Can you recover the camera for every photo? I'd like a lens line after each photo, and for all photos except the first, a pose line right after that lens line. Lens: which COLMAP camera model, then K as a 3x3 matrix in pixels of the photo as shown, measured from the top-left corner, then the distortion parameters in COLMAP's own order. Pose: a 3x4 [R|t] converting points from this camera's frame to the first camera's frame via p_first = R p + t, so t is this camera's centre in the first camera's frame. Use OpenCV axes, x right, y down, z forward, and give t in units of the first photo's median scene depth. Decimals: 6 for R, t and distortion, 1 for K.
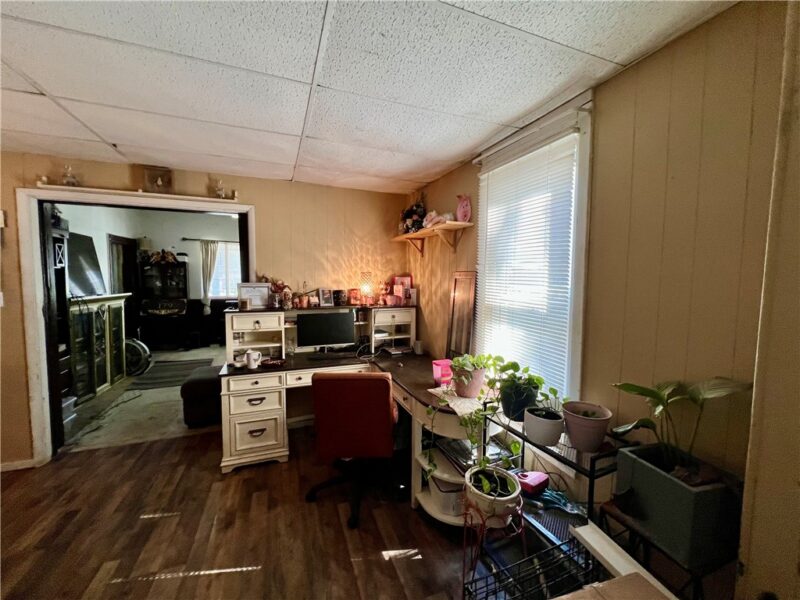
lens RADIAL K [[323.0, 0, 400.0], [0, 323.0, 300.0], [0, 0, 1]] dist [-0.000148, -0.000073]
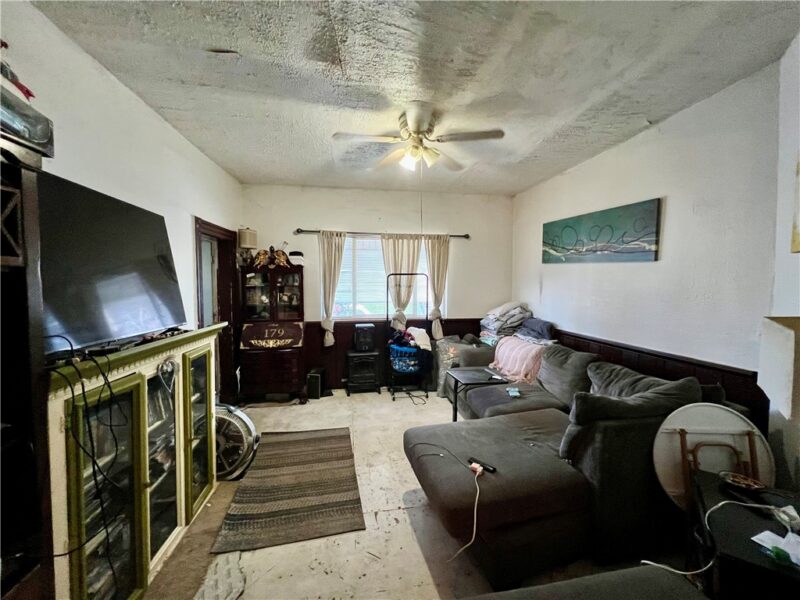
lens RADIAL K [[323.0, 0, 400.0], [0, 323.0, 300.0], [0, 0, 1]] dist [-0.000148, -0.000073]
pose [[0.978255, -0.002510, -0.207392, -0.349696], [-0.001977, 0.999768, -0.021427, -0.035944], [0.207398, 0.021371, 0.978023, 0.424066]]
